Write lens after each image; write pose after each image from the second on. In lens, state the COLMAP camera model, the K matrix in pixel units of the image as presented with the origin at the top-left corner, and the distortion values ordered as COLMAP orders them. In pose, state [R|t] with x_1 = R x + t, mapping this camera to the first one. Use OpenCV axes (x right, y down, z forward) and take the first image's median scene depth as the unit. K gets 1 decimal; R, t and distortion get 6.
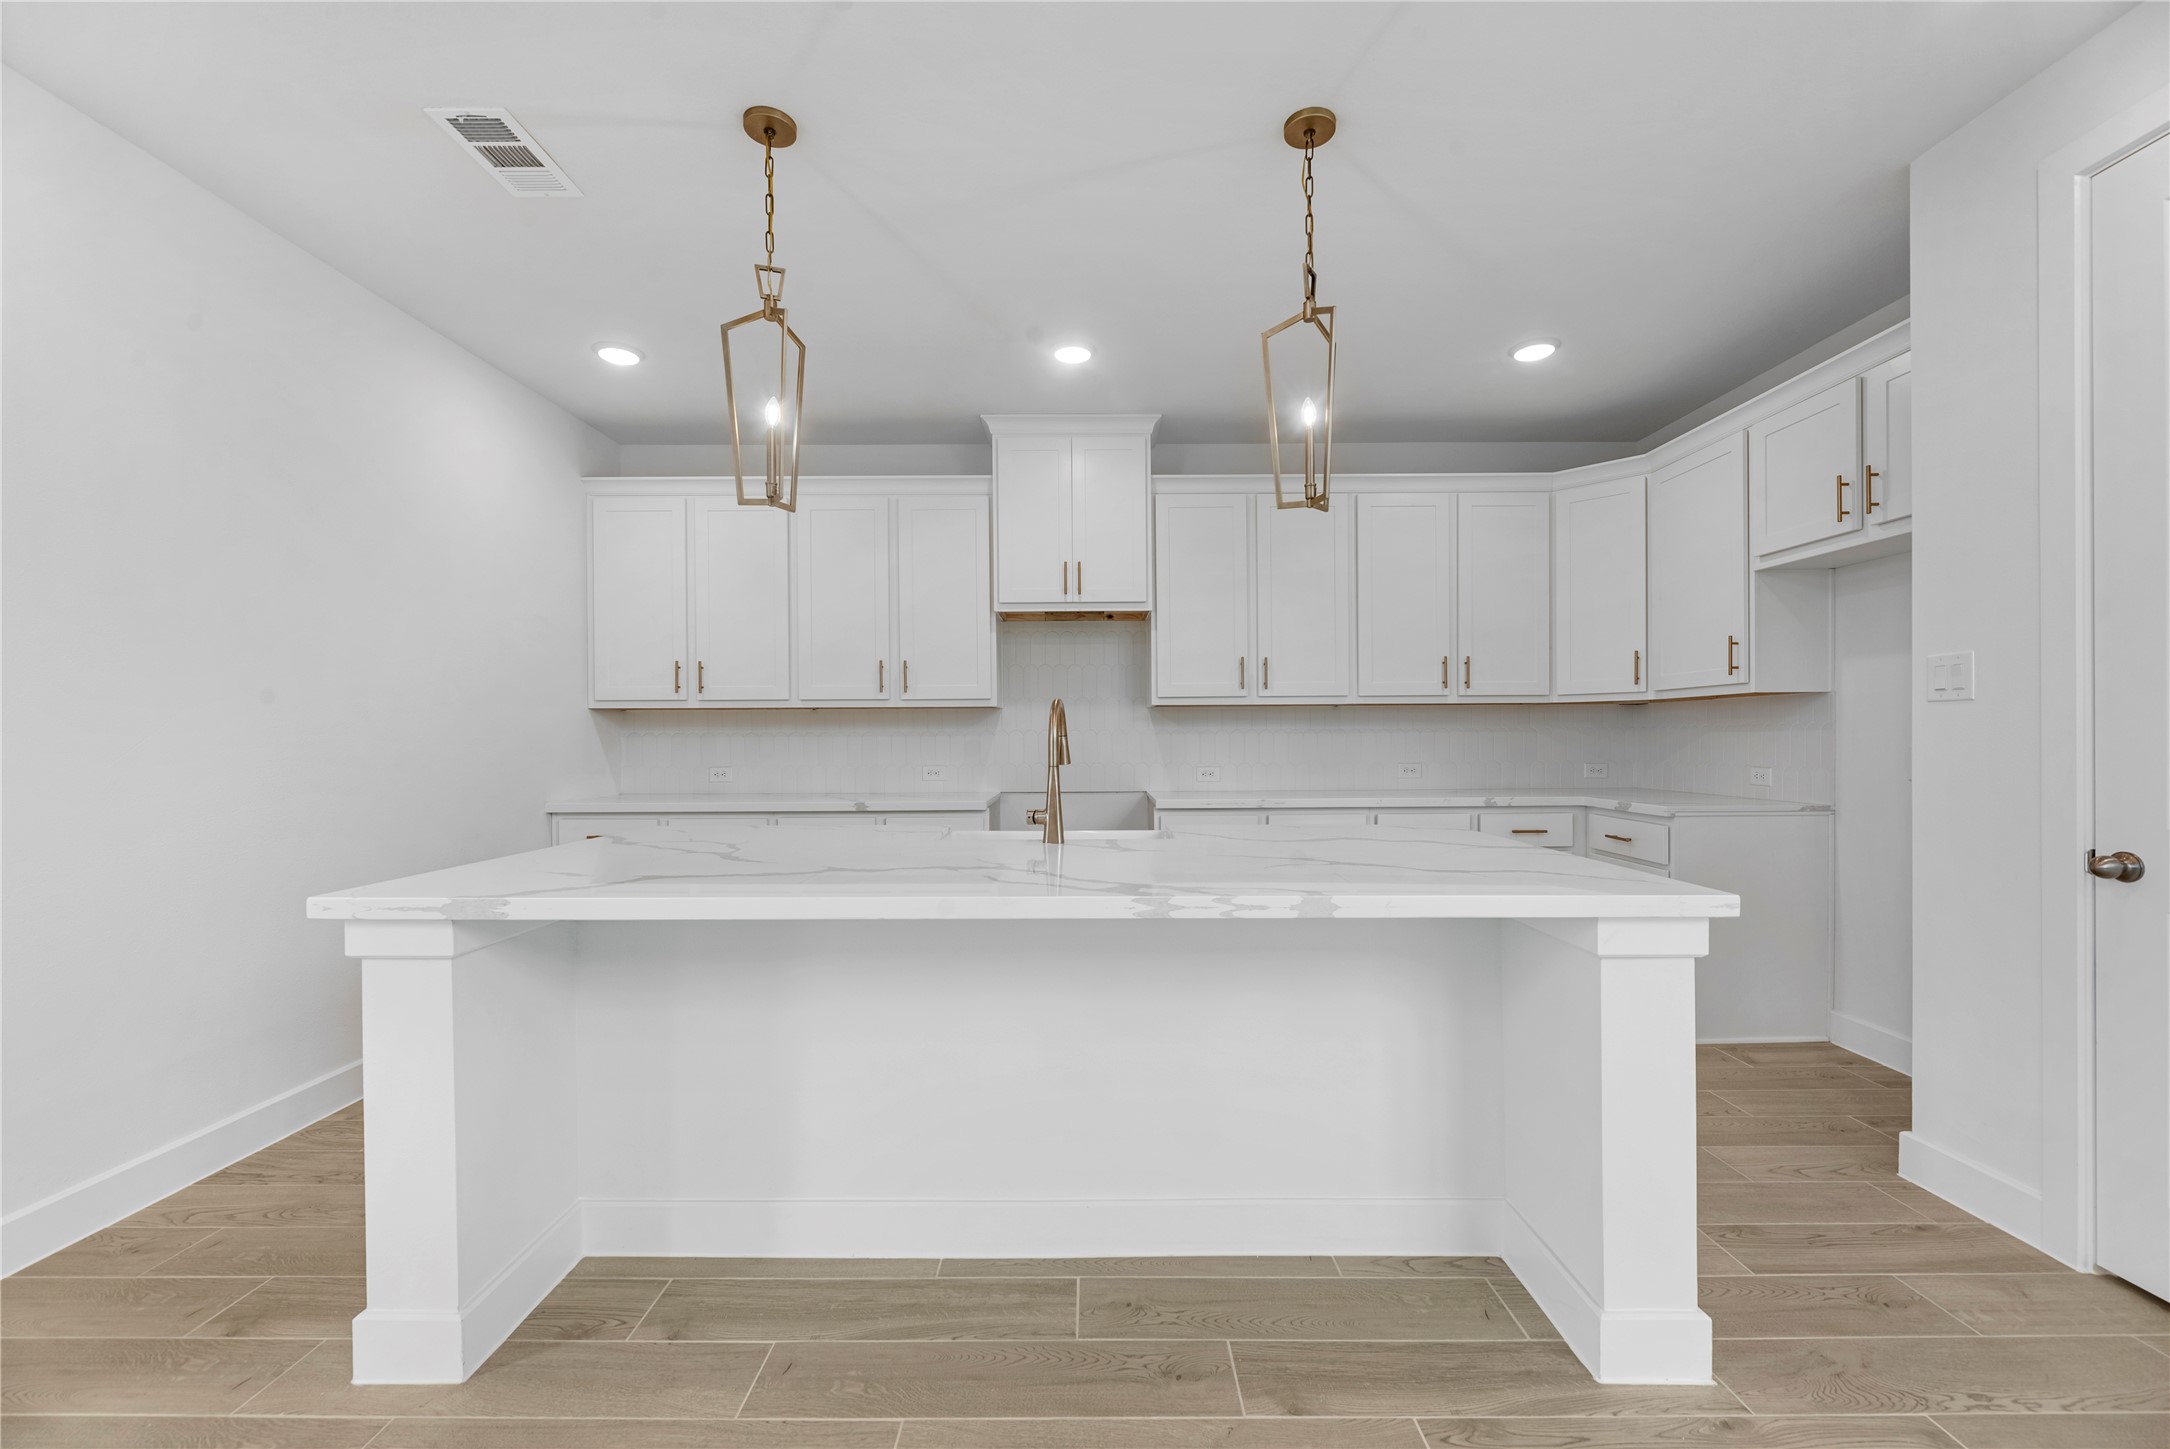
lens RADIAL K [[855.2, 0, 1085.0], [0, 855.2, 724.5], [0, 0, 1]] dist [-0.000248, -0.000023]
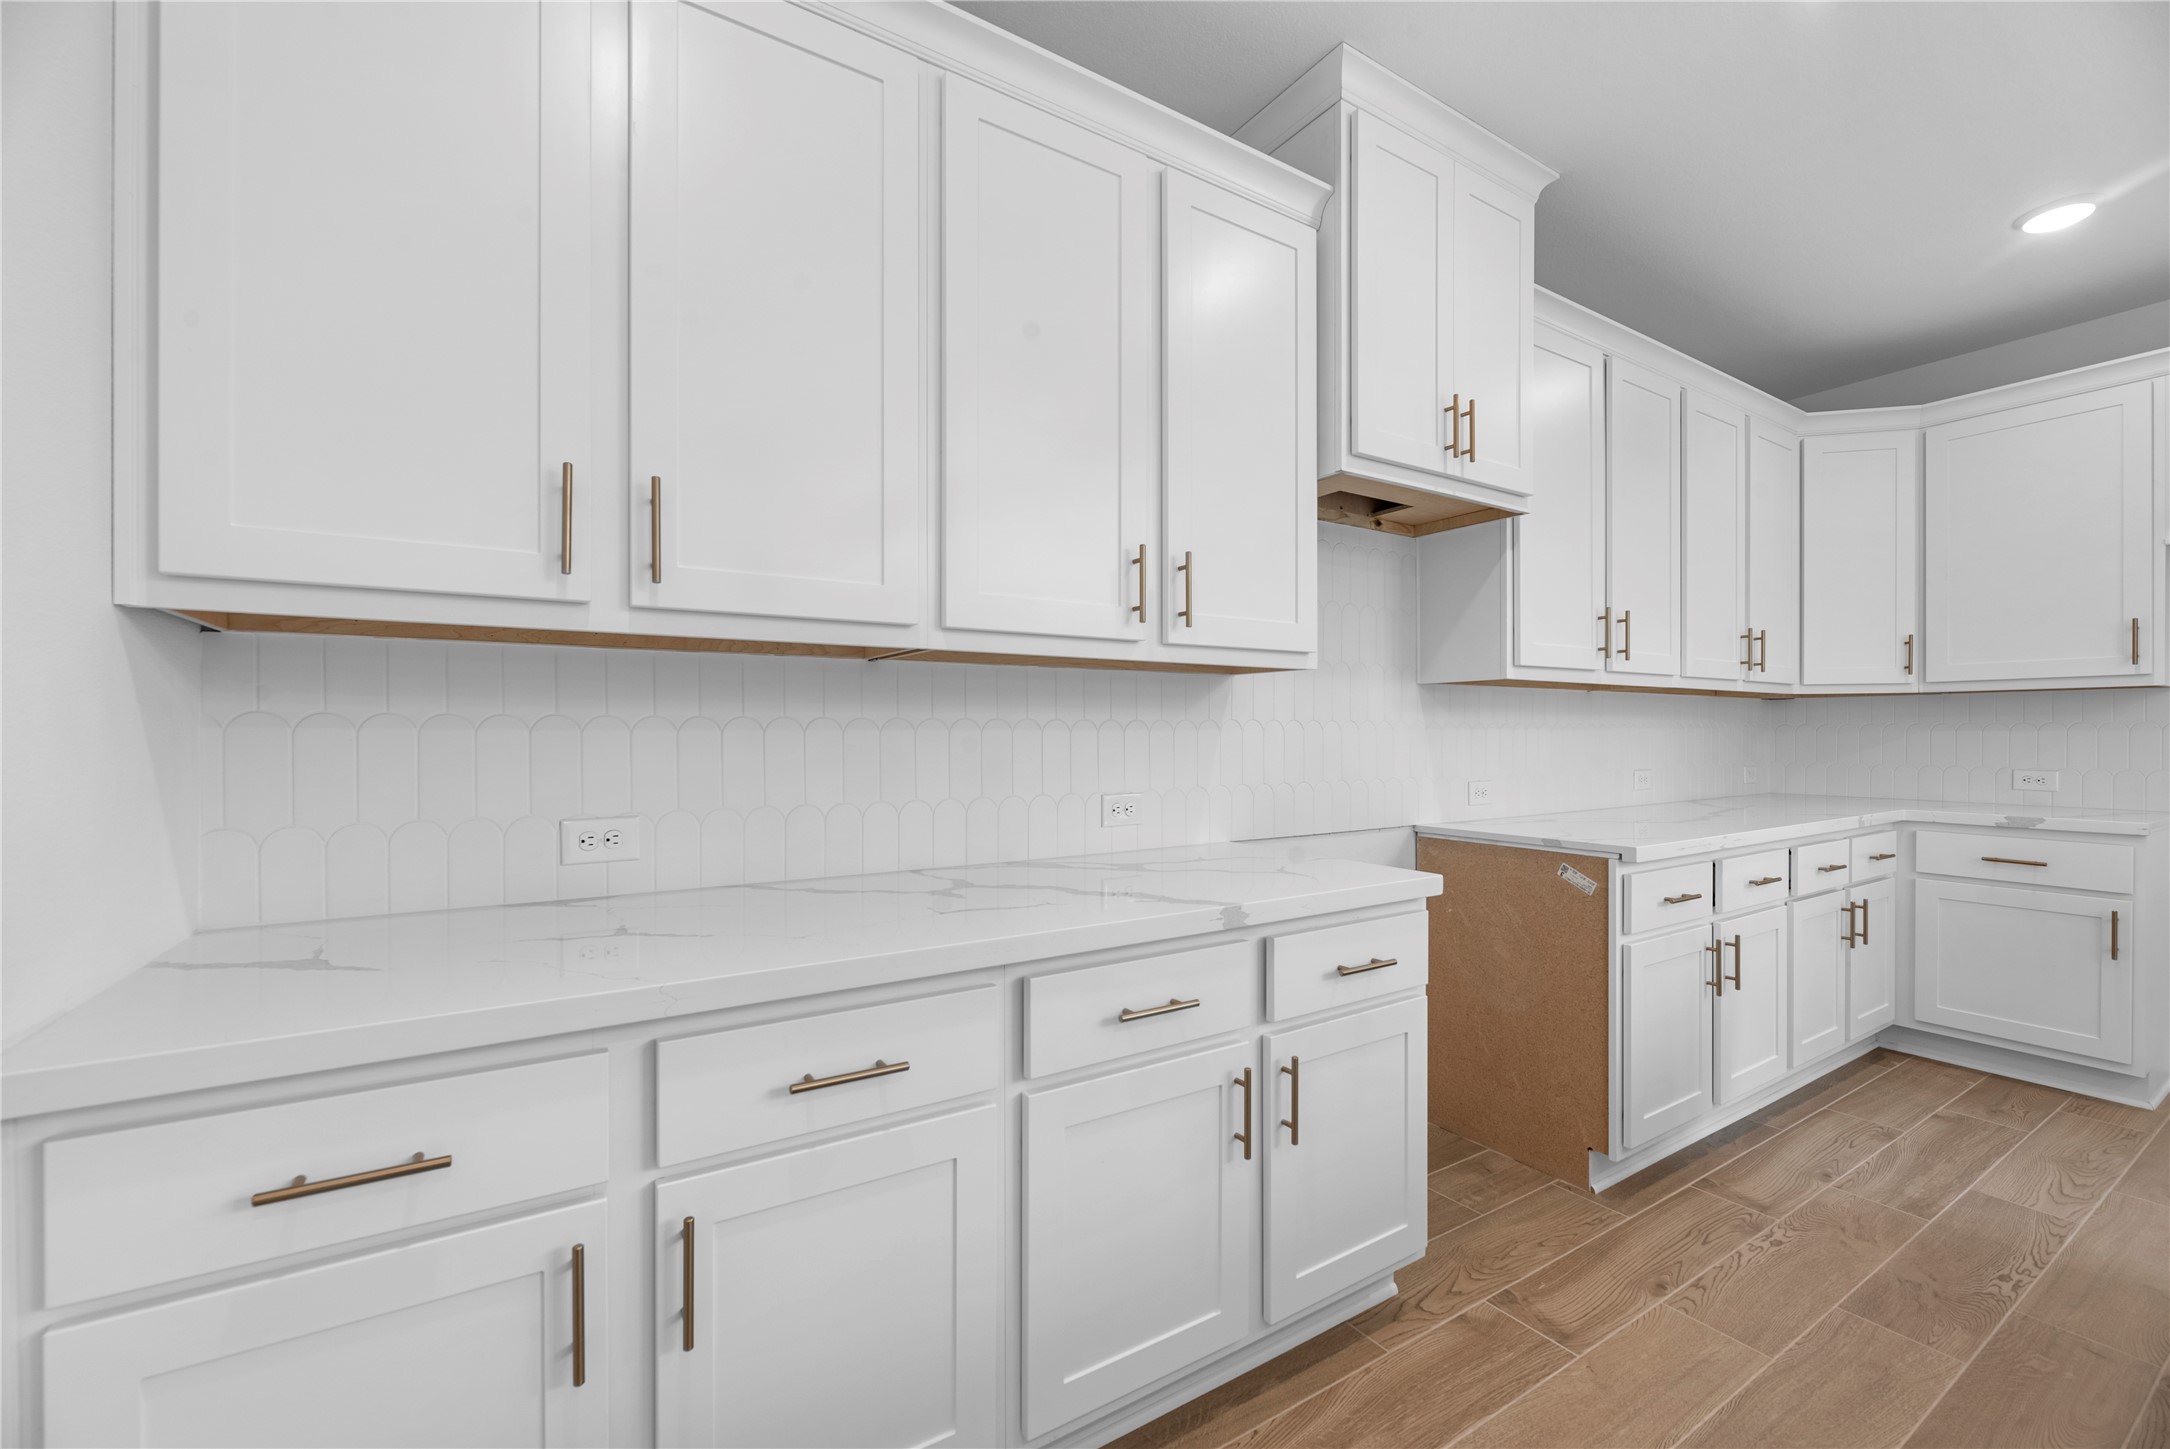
lens RADIAL K [[903.8, 0, 1085.0], [0, 903.8, 724.5], [0, 0, 1]] dist [0.000561, 0.000045]
pose [[0.838859, 0.009664, 0.544263, -0.491830], [-0.012714, 0.999917, 0.001840, 0.011002], [-0.544200, -0.008464, 0.838913, 0.642766]]
